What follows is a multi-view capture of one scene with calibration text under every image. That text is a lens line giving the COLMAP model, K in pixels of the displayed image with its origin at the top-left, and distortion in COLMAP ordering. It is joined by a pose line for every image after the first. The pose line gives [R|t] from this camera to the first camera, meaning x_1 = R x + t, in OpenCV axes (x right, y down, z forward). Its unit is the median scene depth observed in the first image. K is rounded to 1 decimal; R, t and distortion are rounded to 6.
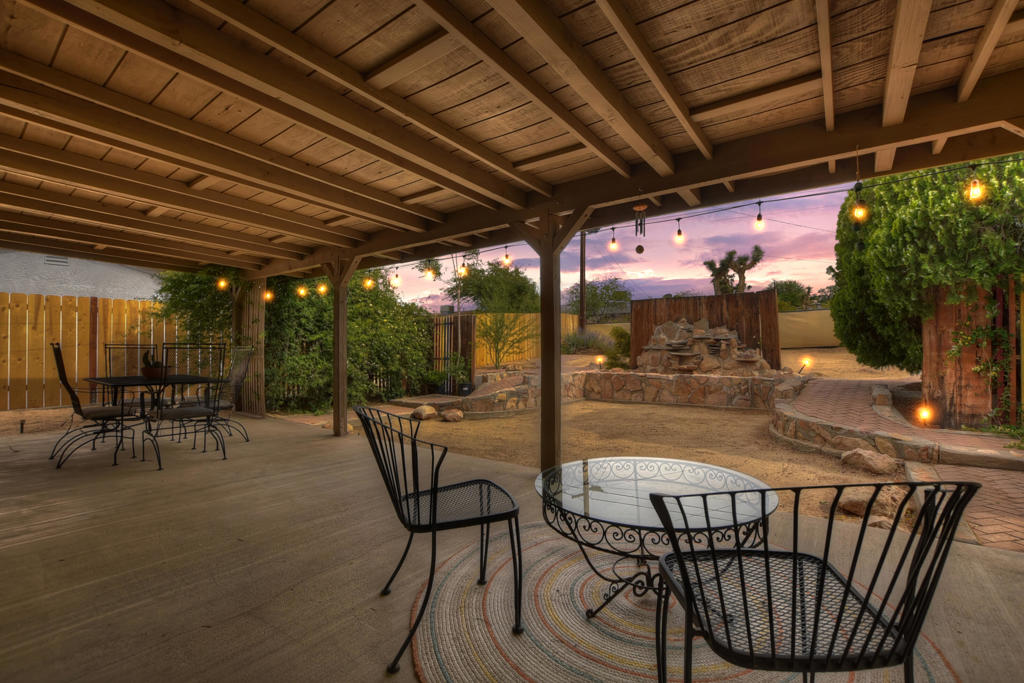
lens RADIAL K [[433.1, 0, 512.0], [0, 433.1, 341.5], [0, 0, 1]] dist [0.000787, -0.000126]
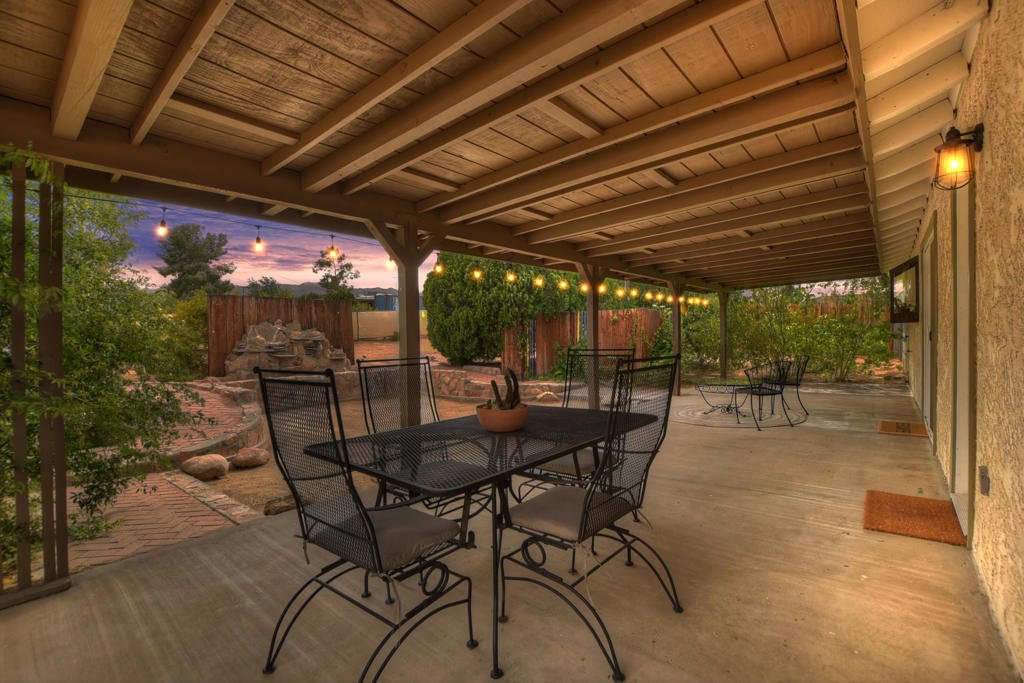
lens RADIAL K [[433.1, 0, 512.0], [0, 433.1, 341.5], [0, 0, 1]] dist [0.000787, -0.000126]
pose [[0.029306, 0.003840, 0.999563, -0.626454], [0.047115, 0.998876, -0.005218, 0.026334], [-0.998459, 0.047247, 0.029092, 0.380637]]
